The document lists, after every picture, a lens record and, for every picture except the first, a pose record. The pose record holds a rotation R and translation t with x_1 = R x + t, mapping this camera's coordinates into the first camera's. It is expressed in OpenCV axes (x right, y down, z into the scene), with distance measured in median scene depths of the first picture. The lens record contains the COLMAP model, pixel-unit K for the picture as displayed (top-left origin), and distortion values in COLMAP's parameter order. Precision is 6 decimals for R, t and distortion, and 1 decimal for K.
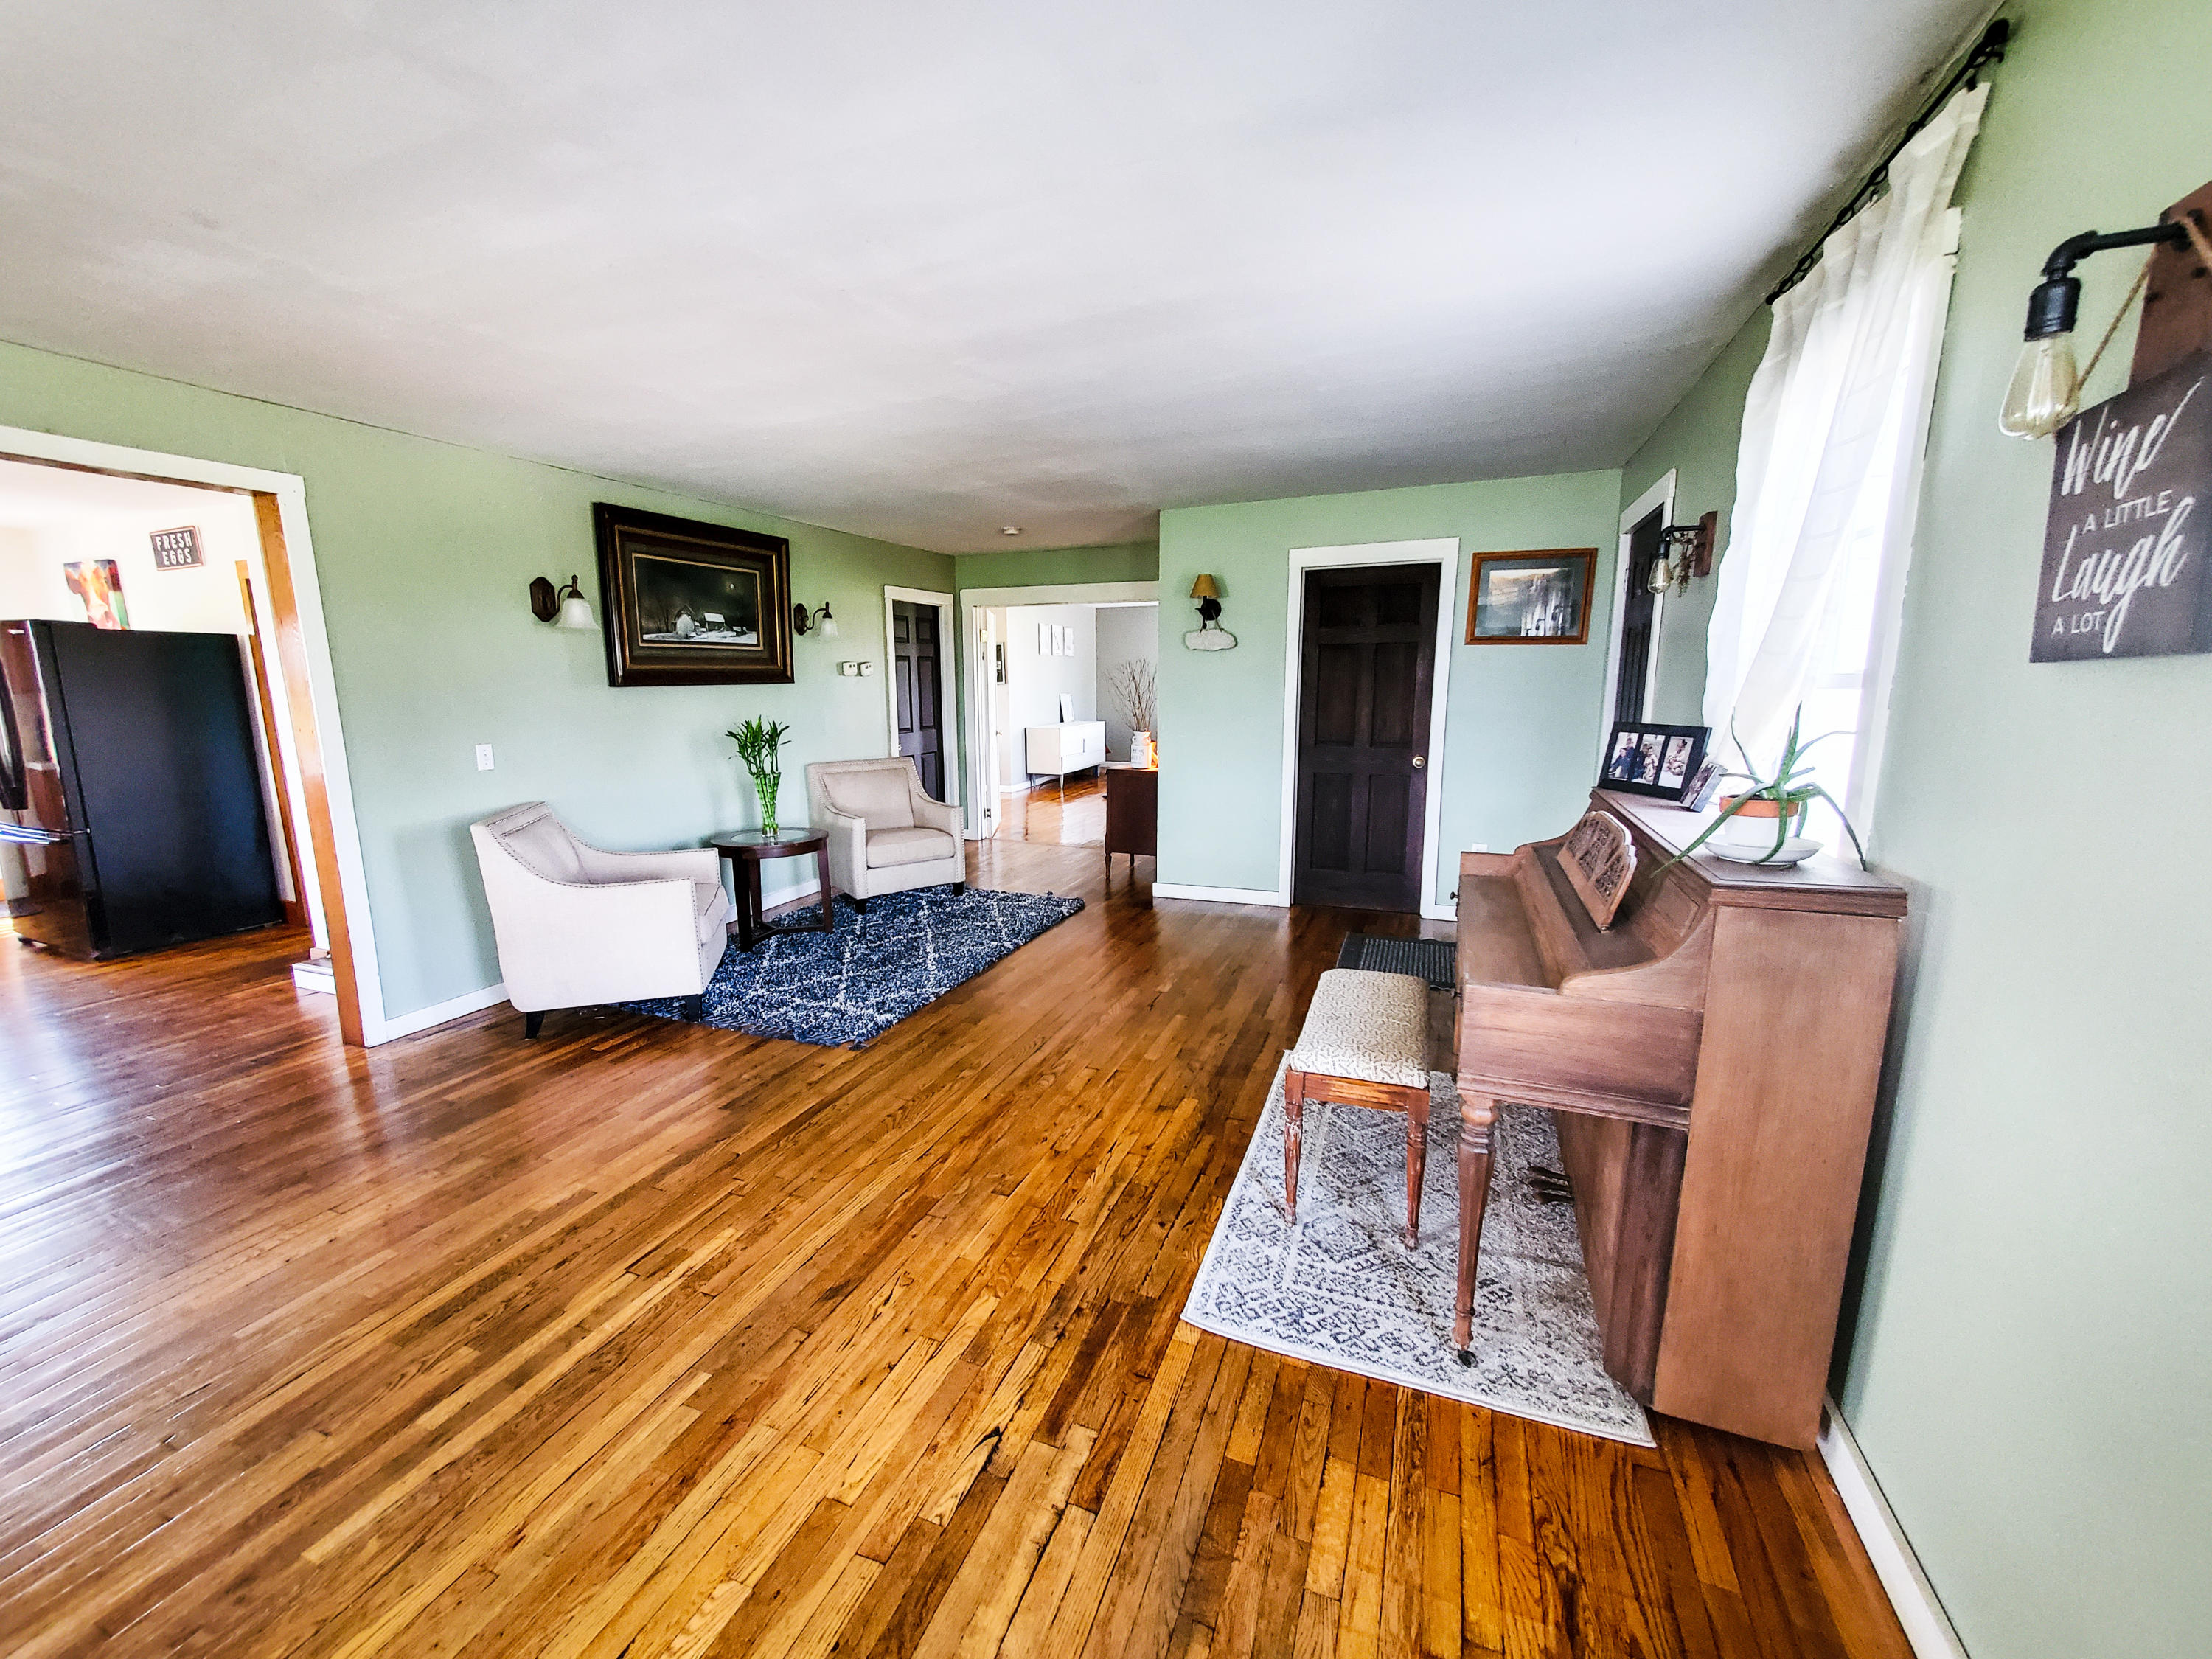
lens RADIAL K [[884.7, 0, 1094.9], [0, 884.7, 826.8], [0, 0, 1]] dist [0.002337, 0.000059]
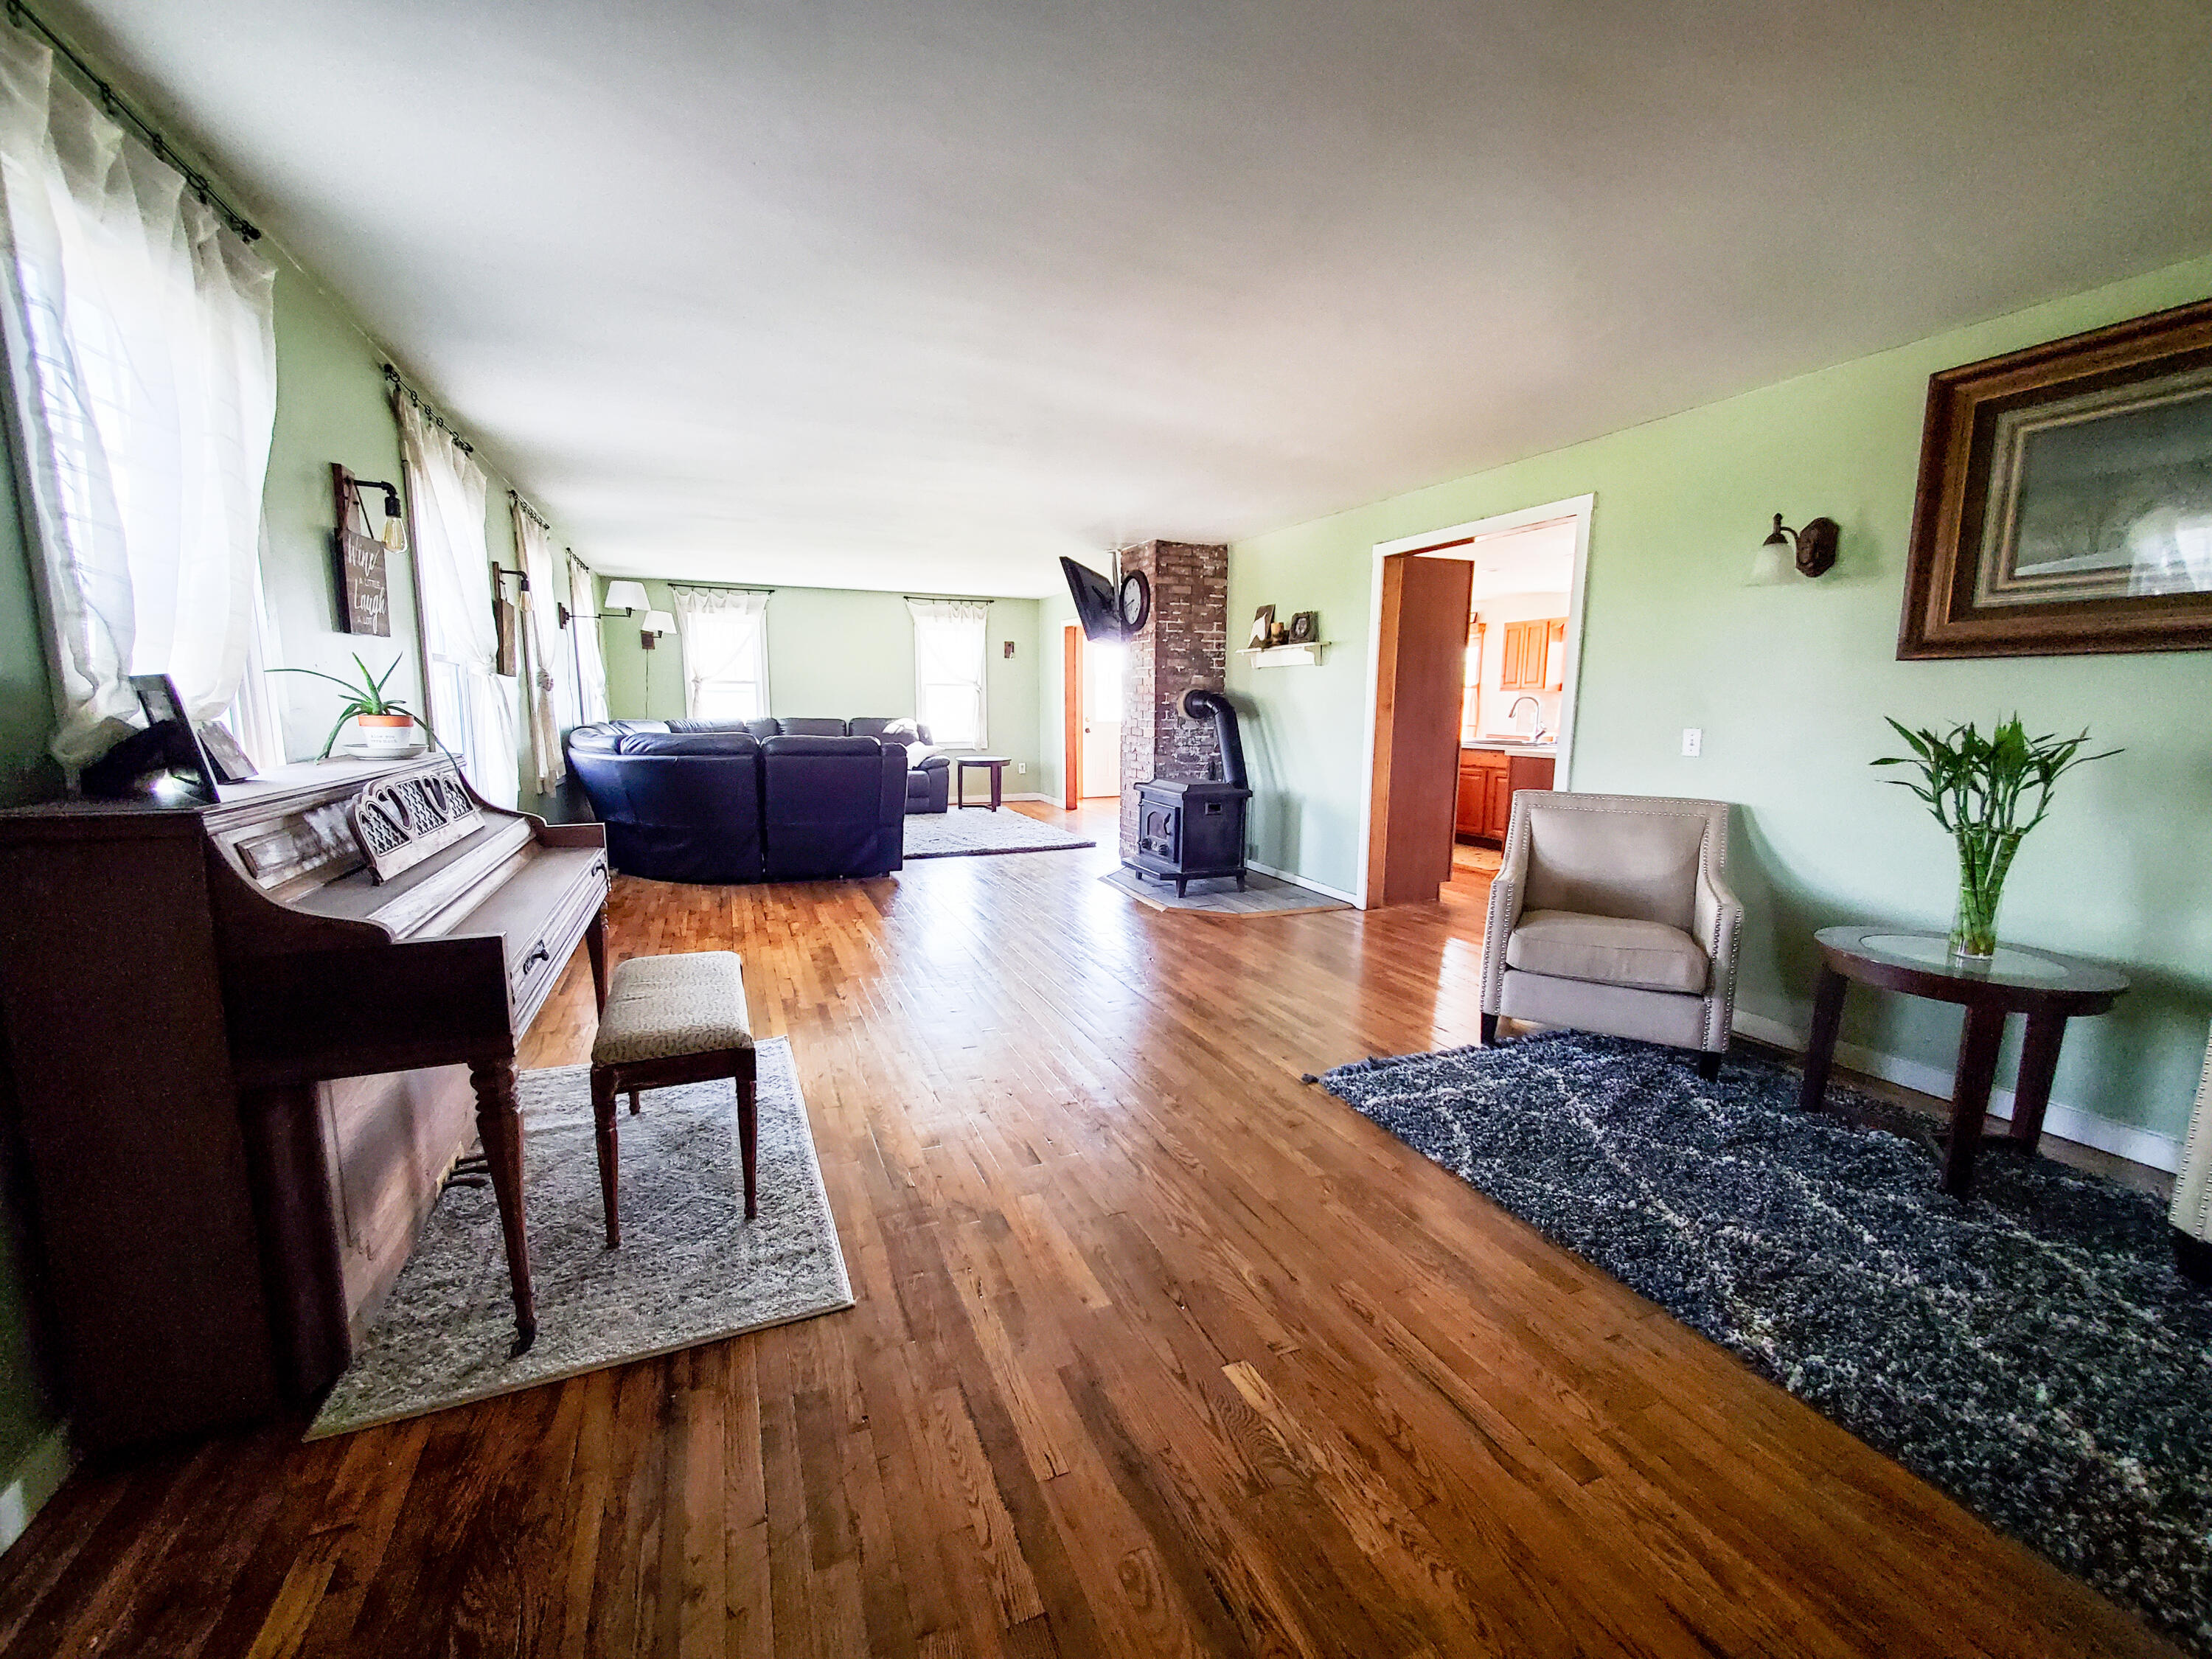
lens RADIAL K [[884.7, 0, 1087.2], [0, 884.7, 836.7], [0, 0, 1]] dist [0.002337, 0.000059]
pose [[-0.720327, 0.109621, -0.684917, 0.399073], [-0.116624, 0.954236, 0.275379, -0.165777], [0.683760, 0.278241, -0.674578, 1.213614]]
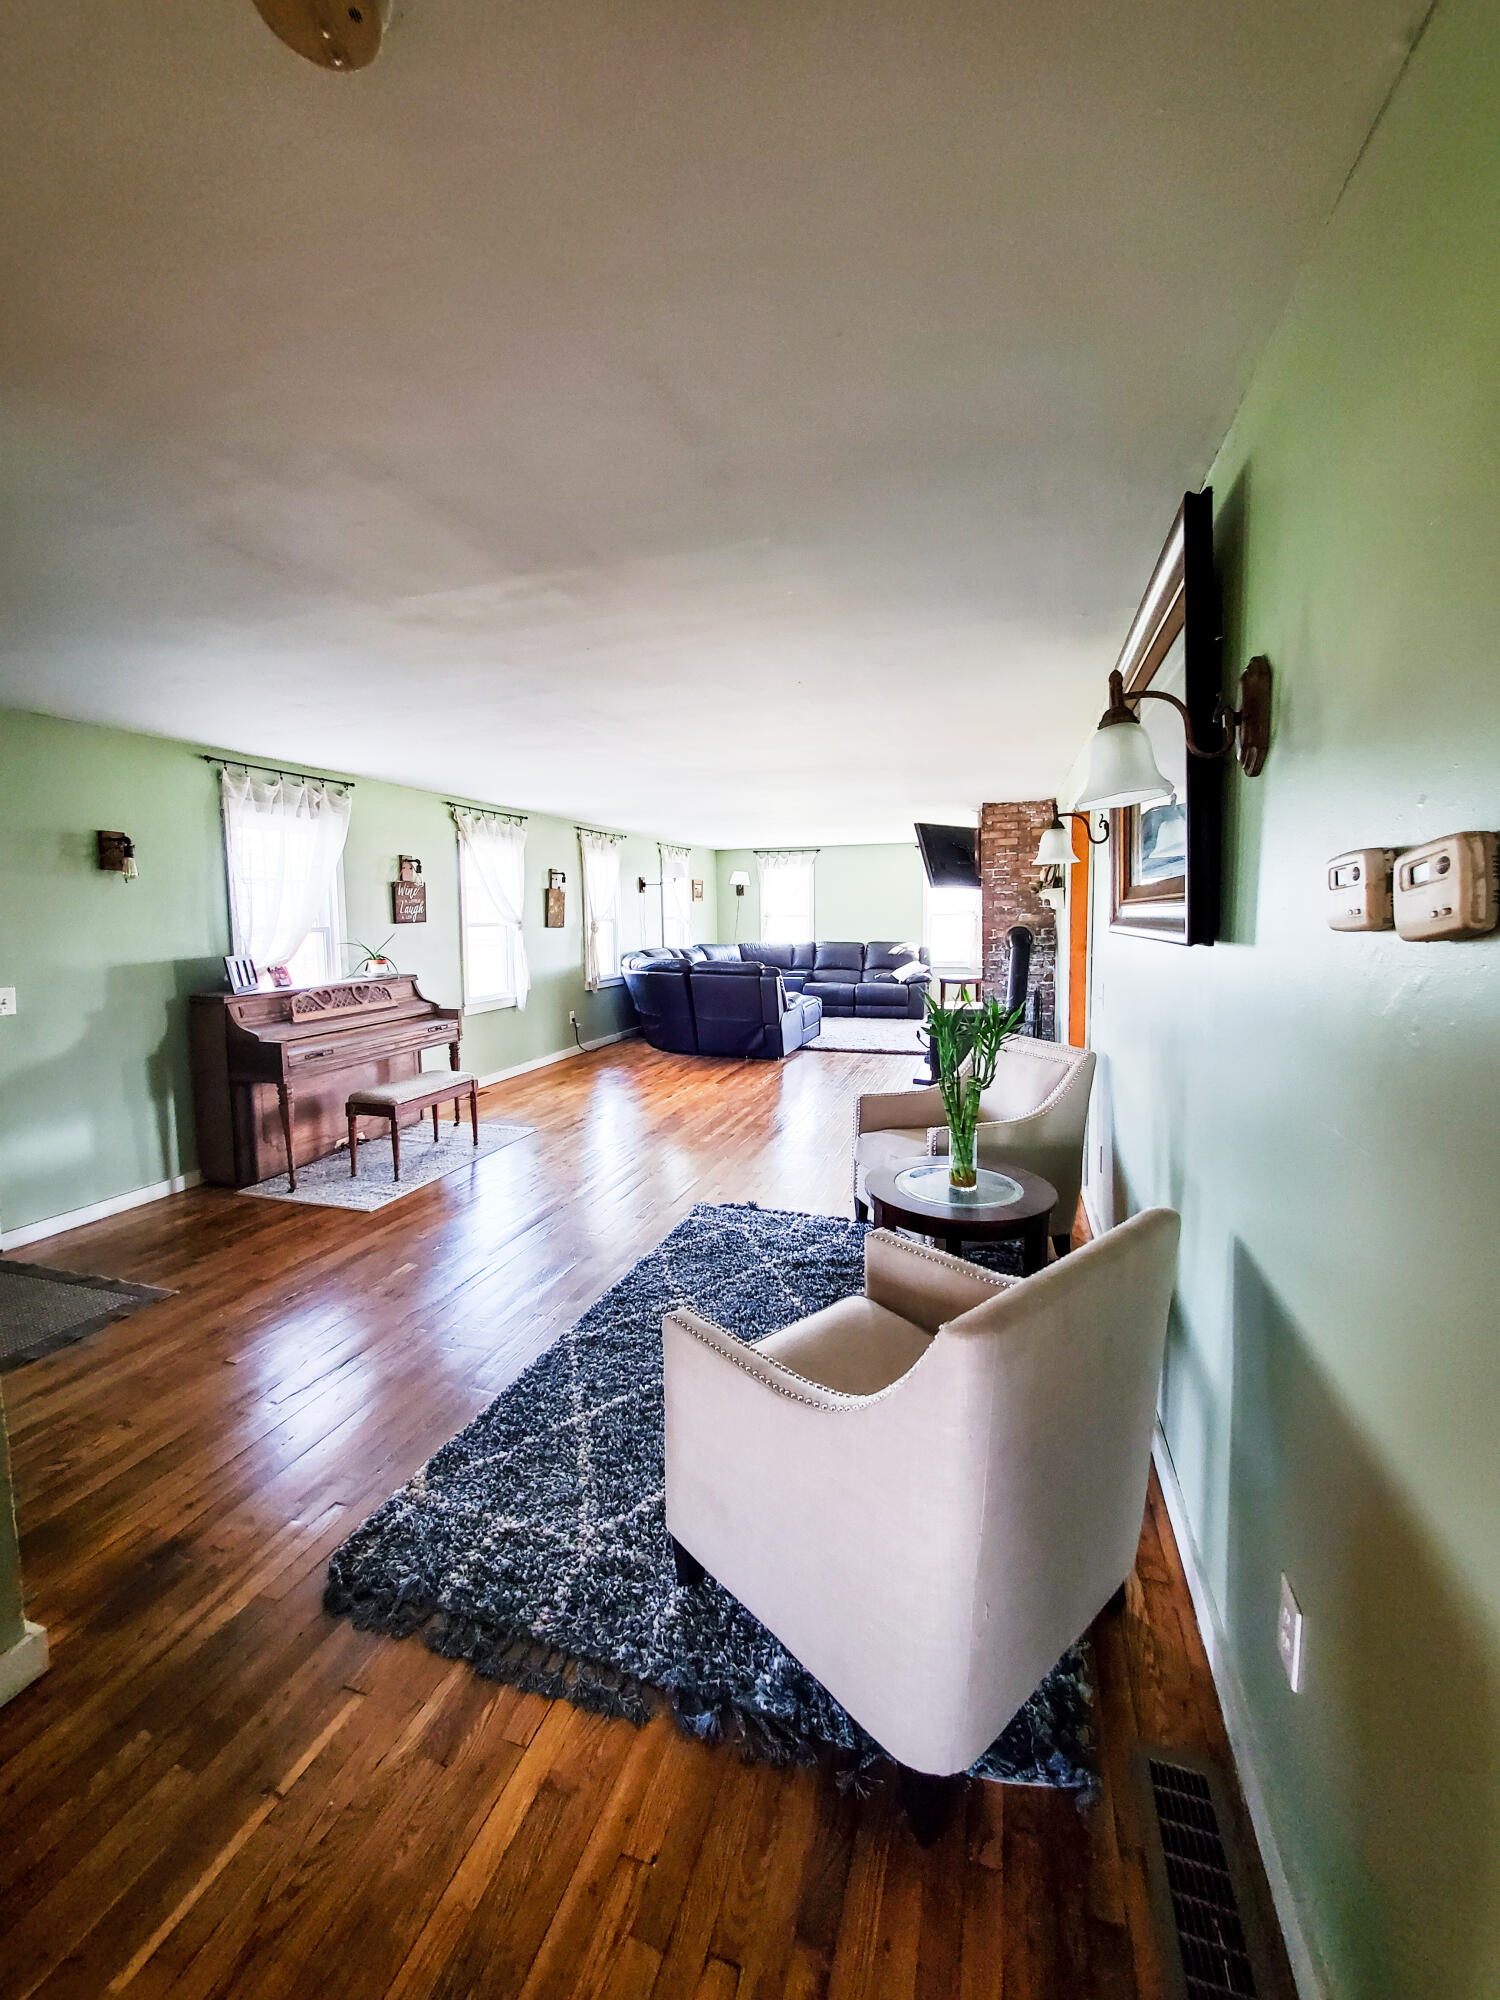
lens RADIAL K [[799.9, 0, 740.5], [0, 799.9, 991.1], [0, 0, 1]] dist [0.002337, 0.000059]
pose [[-0.998140, 0.026941, -0.054684, -0.248912], [0.011619, 0.964679, 0.263173, -0.328896], [0.059842, 0.262048, -0.963198, 1.842885]]
